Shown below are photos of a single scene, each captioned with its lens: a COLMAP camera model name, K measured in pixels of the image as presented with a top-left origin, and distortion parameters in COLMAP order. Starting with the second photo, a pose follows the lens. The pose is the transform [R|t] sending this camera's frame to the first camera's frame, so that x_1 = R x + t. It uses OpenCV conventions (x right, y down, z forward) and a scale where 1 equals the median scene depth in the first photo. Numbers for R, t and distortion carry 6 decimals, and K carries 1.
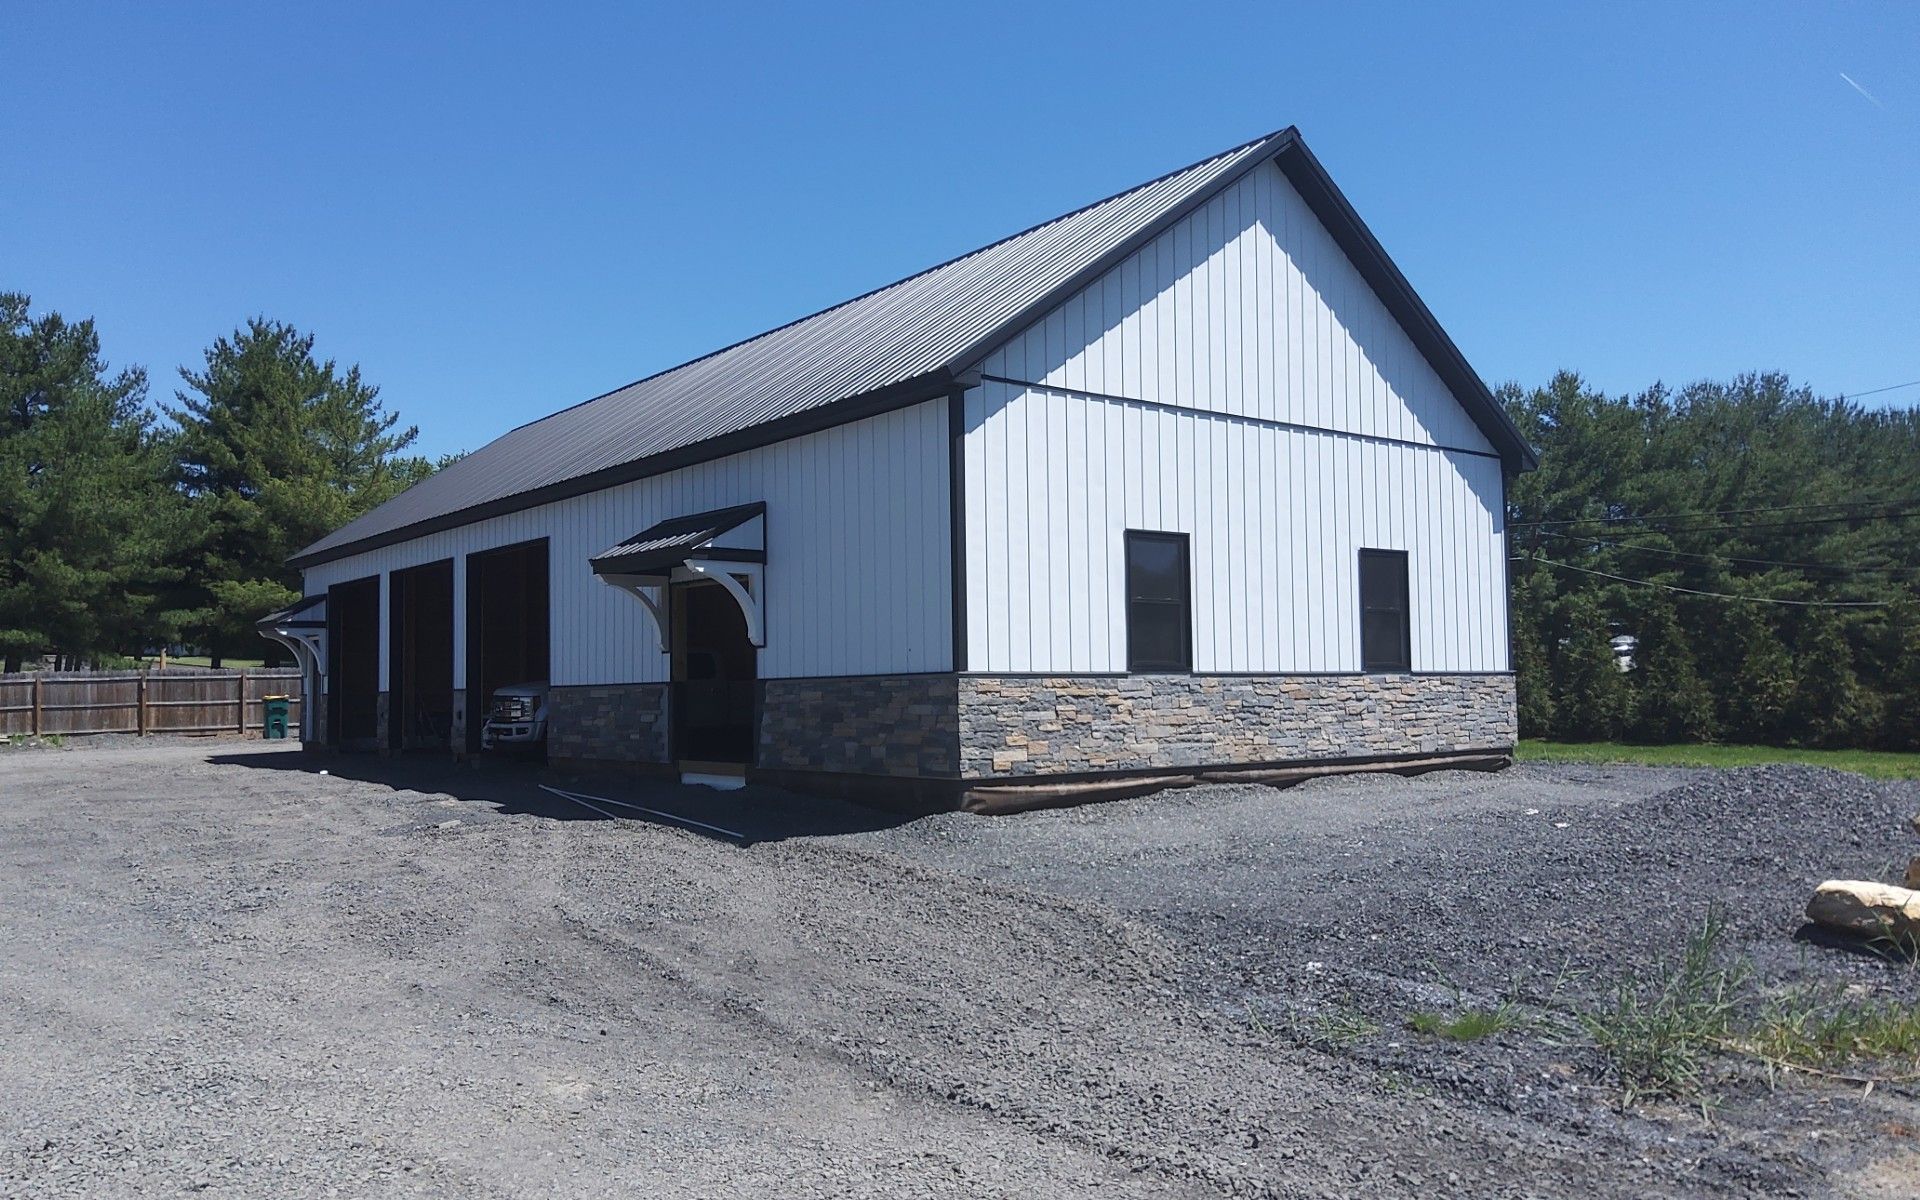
lens RADIAL K [[1431.5, 0, 967.1], [0, 1431.5, 590.5], [0, 0, 1]] dist [0.034243, -0.063280]
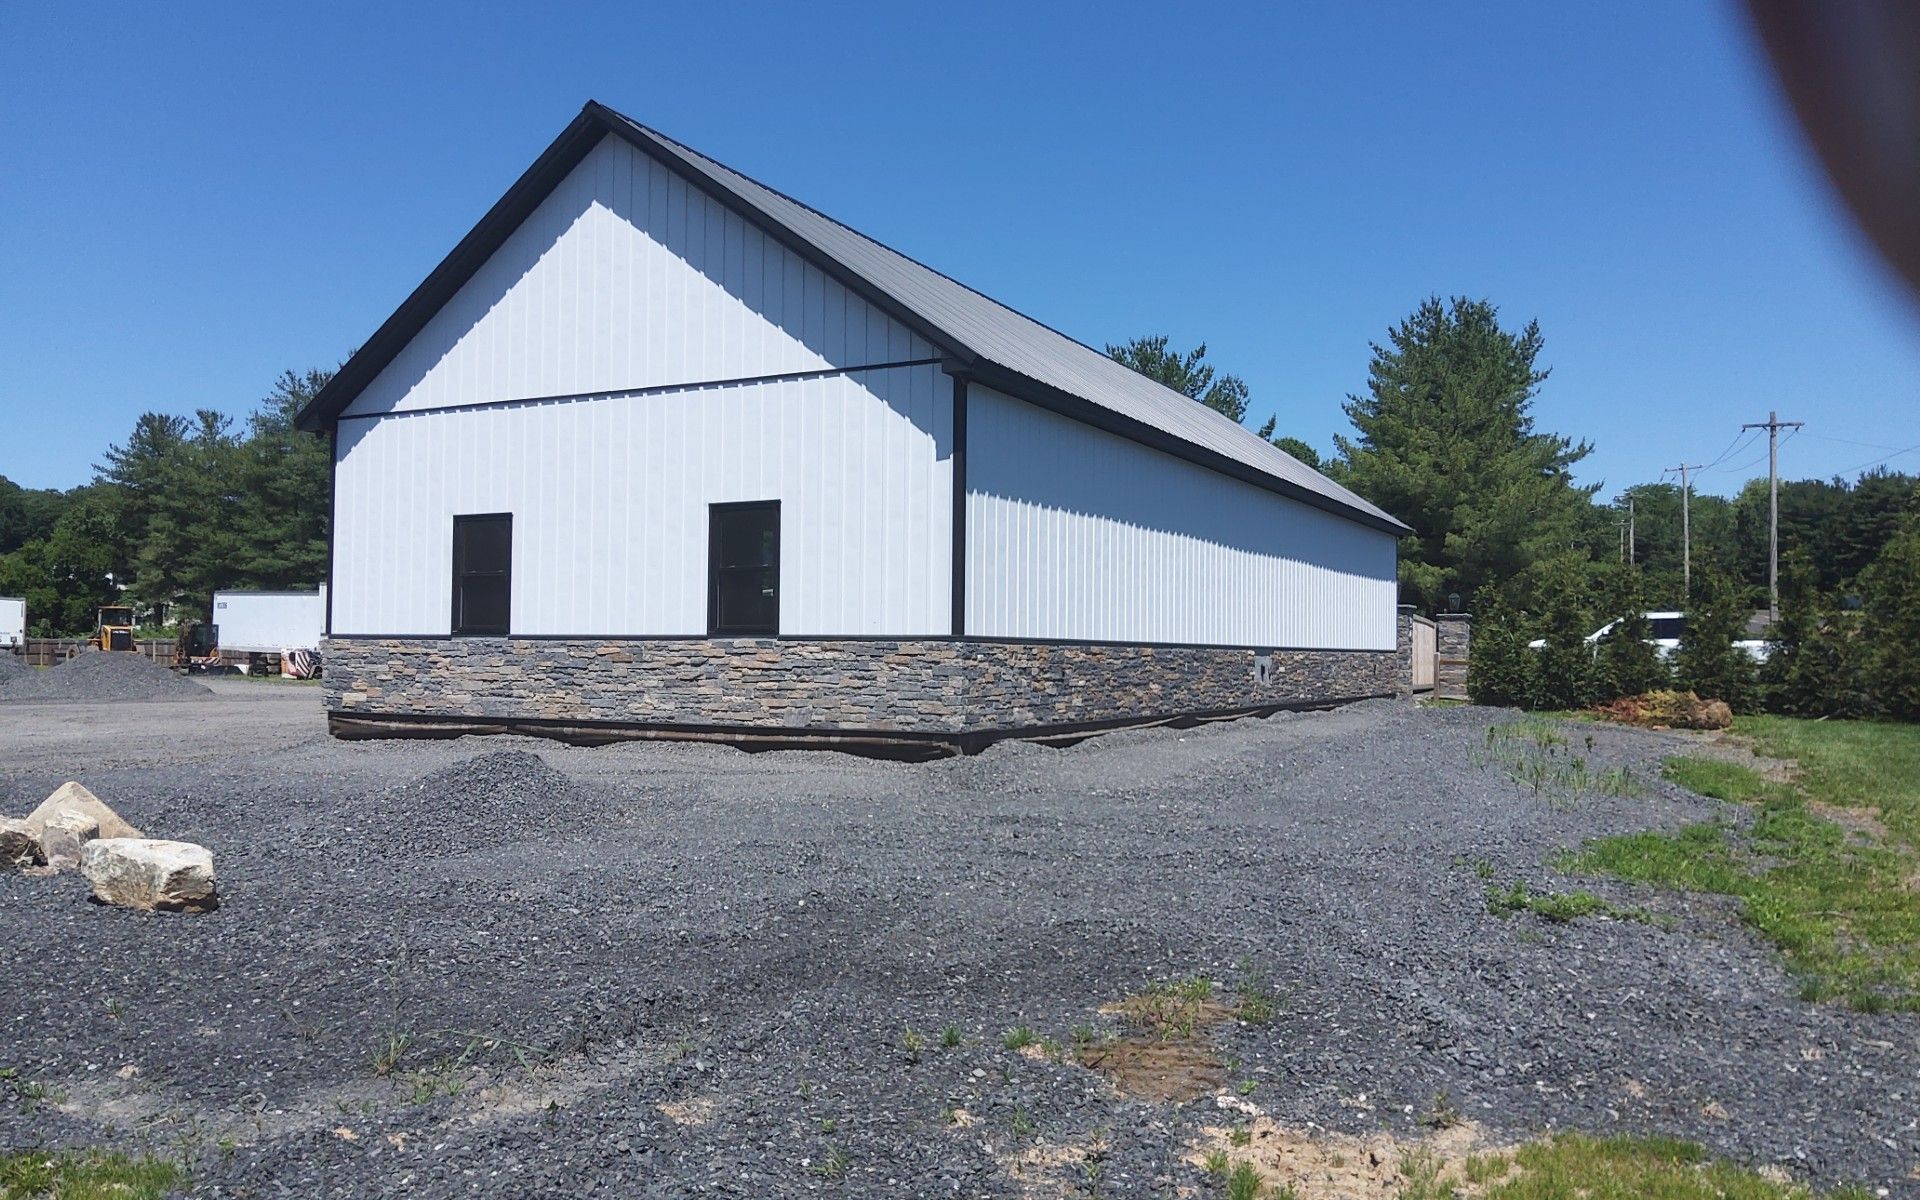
lens RADIAL K [[1431.5, 0, 967.1], [0, 1431.5, 590.5], [0, 0, 1]] dist [0.034243, -0.063280]
pose [[0.435953, -0.026606, -0.899576, 1.280387], [0.047612, 0.998845, -0.006468, 0.044390], [0.898709, -0.040010, 0.436716, 0.797035]]
